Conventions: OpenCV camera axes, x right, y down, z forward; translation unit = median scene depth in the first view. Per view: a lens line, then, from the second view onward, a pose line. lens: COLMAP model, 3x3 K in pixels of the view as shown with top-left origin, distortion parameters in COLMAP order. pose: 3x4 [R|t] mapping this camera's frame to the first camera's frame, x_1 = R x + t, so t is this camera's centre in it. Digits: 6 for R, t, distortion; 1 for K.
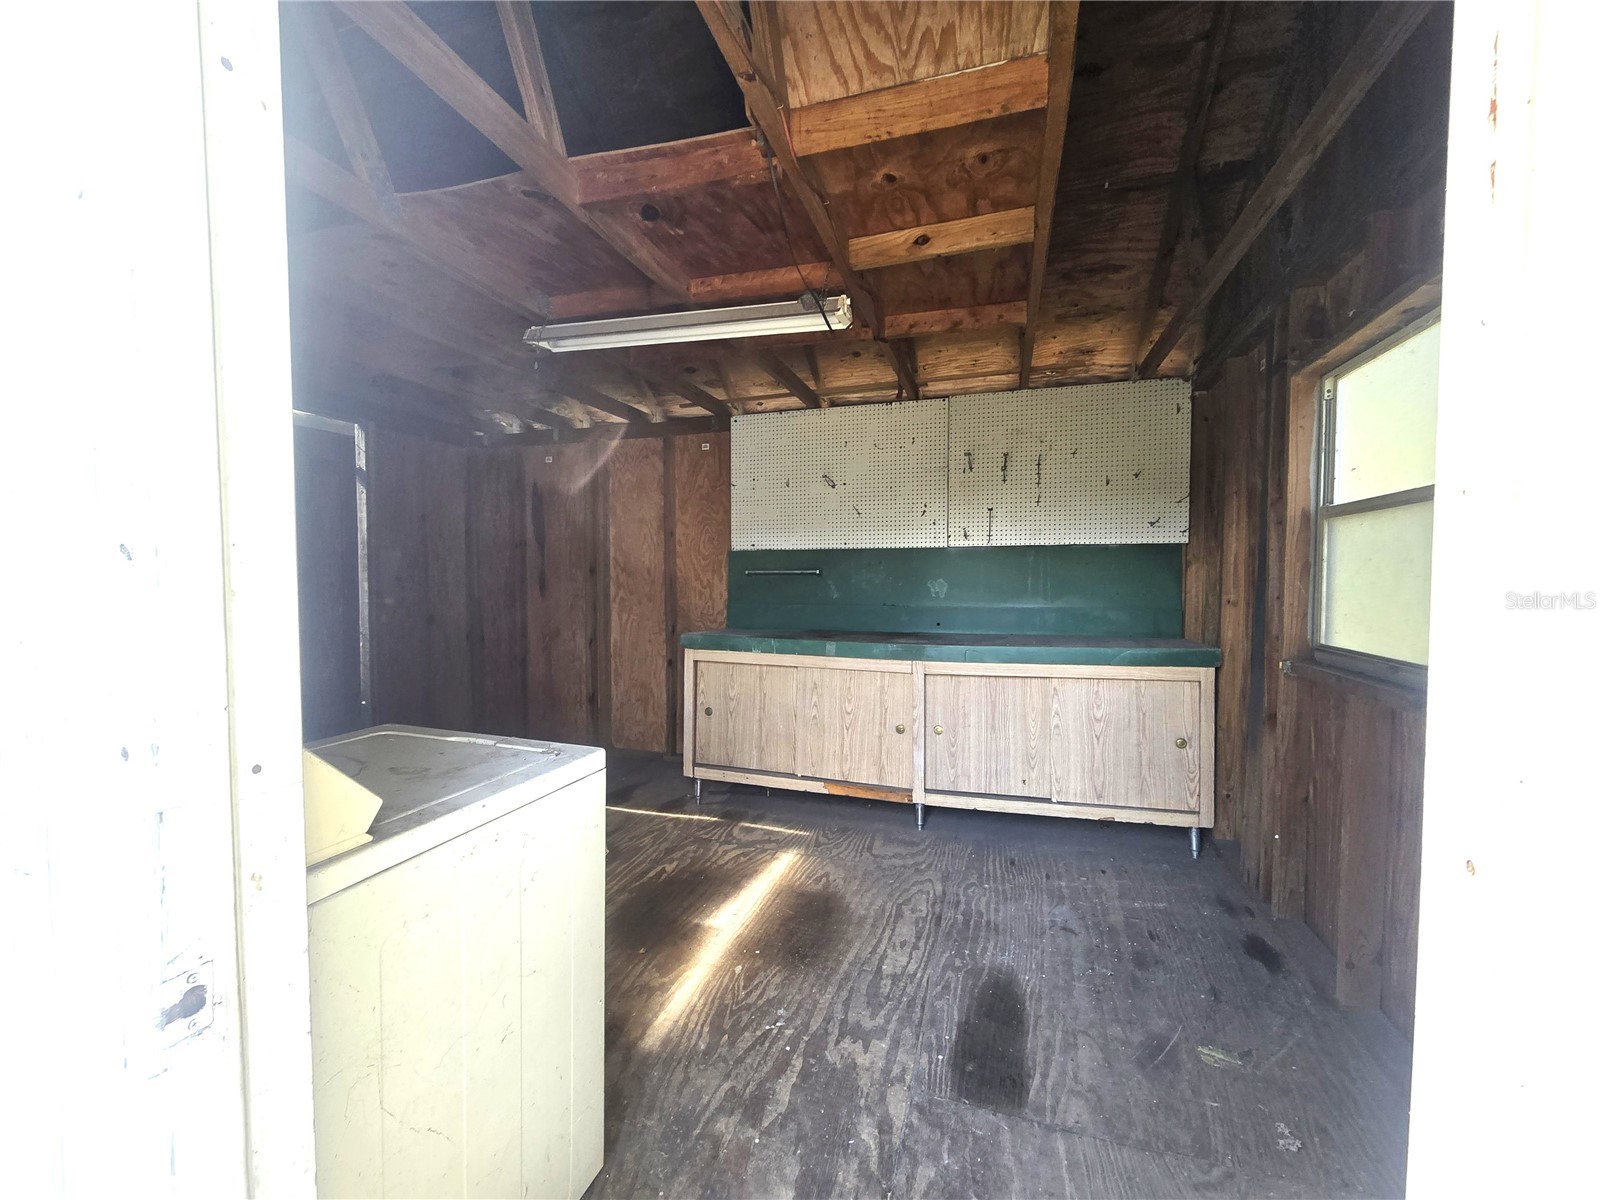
lens RADIAL K [[655.9, 0, 791.7], [0, 655.9, 600.7], [0, 0, 1]] dist [-0.001765, -0.000377]
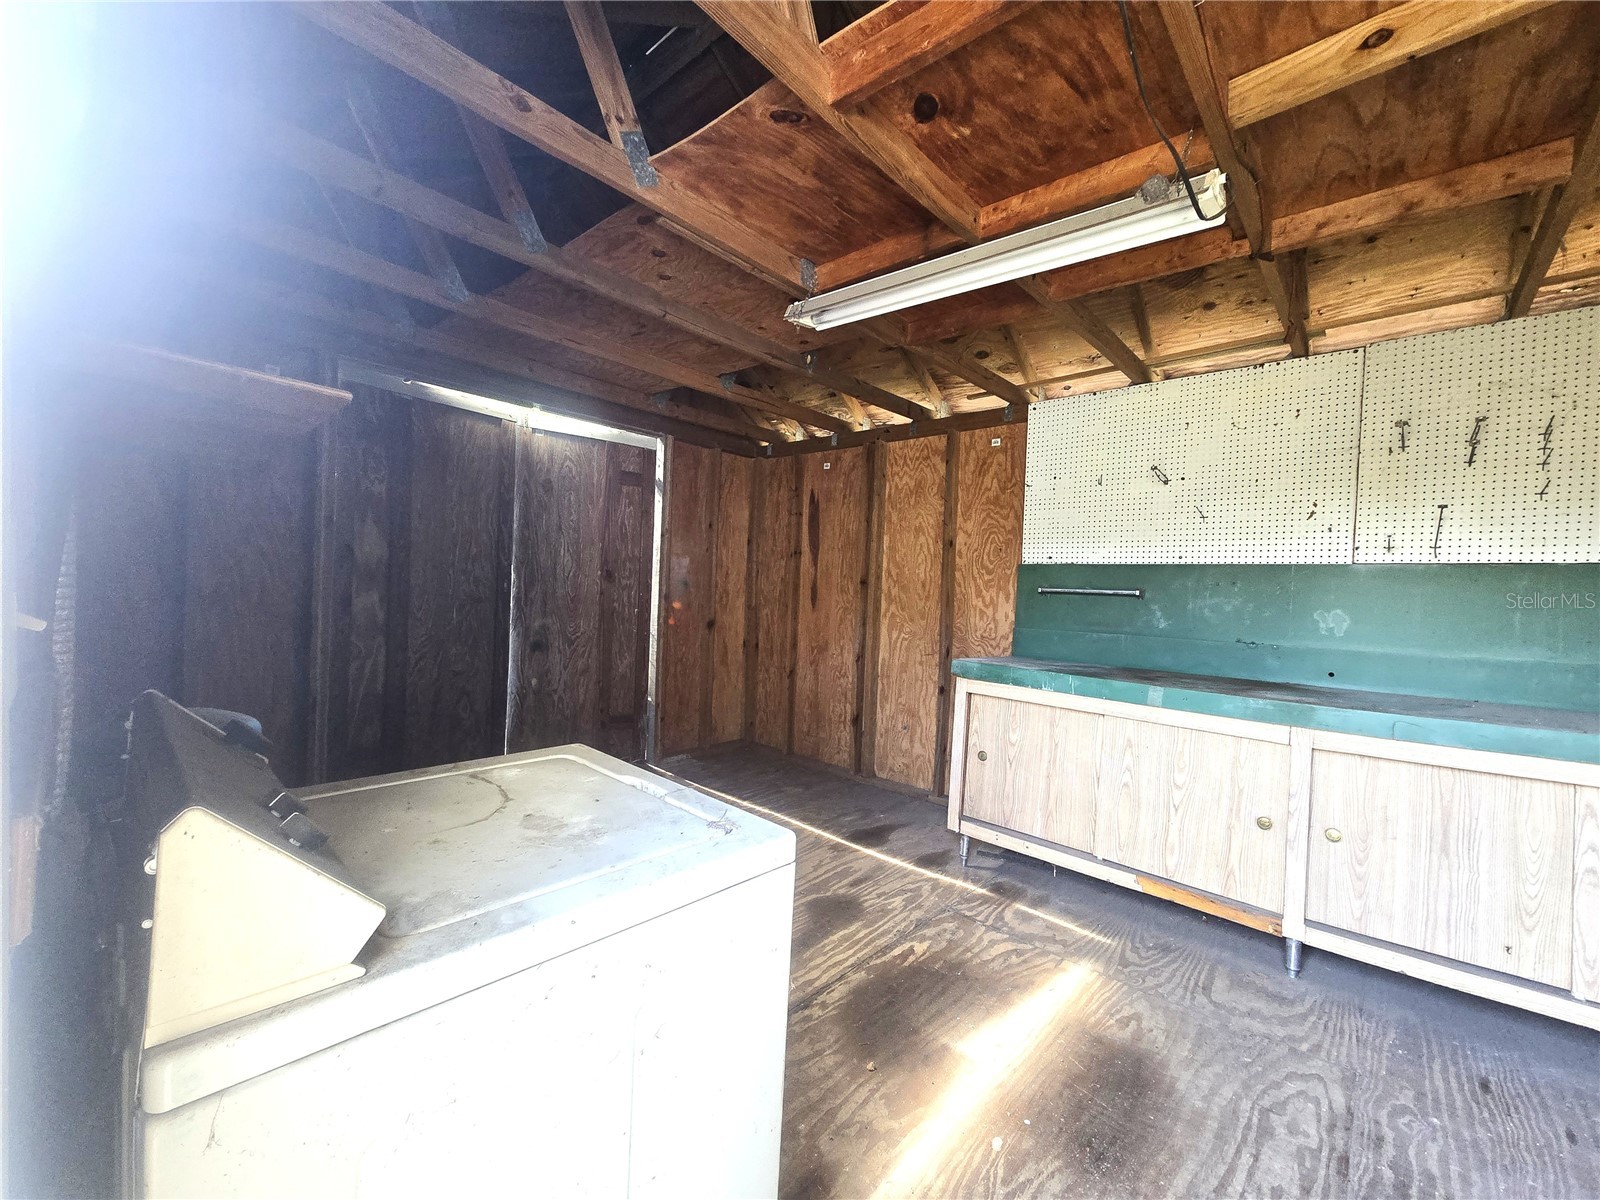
lens RADIAL K [[655.9, 0, 791.7], [0, 655.9, 600.7], [0, 0, 1]] dist [-0.001765, -0.000377]
pose [[0.907182, 0.043585, -0.418474, -0.007807], [-0.055205, 0.998352, -0.015695, 0.000104], [0.417100, 0.037341, 0.908093, 0.156104]]
